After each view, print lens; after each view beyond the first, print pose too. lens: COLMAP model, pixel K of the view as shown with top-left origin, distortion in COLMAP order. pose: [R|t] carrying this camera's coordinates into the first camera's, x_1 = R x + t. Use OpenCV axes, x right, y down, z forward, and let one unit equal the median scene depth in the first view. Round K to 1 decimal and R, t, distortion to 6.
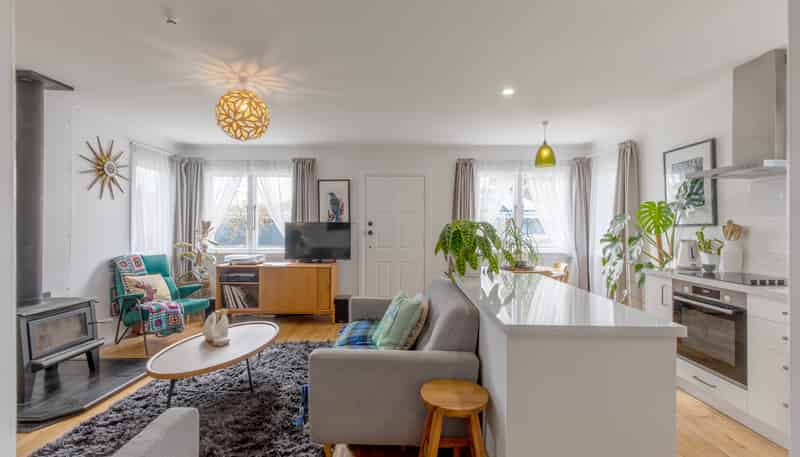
lens RADIAL K [[367.6, 0, 400.2], [0, 367.6, 226.6], [0, 0, 1]] dist [0.004993, 0.001010]
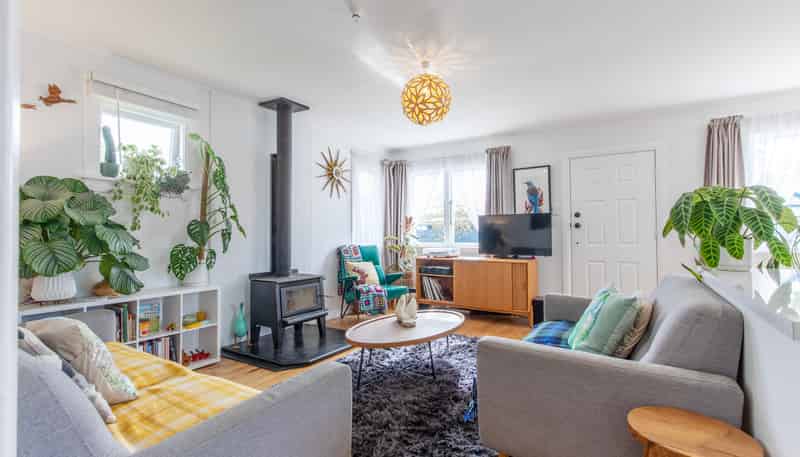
lens RADIAL K [[367.6, 0, 395.7], [0, 367.6, 227.0], [0, 0, 1]] dist [0.004993, 0.001010]
pose [[0.841997, -0.015420, -0.539262, 0.040474], [0.002821, 0.999704, -0.024182, 0.066457], [0.539475, 0.018840, 0.841791, 0.106964]]
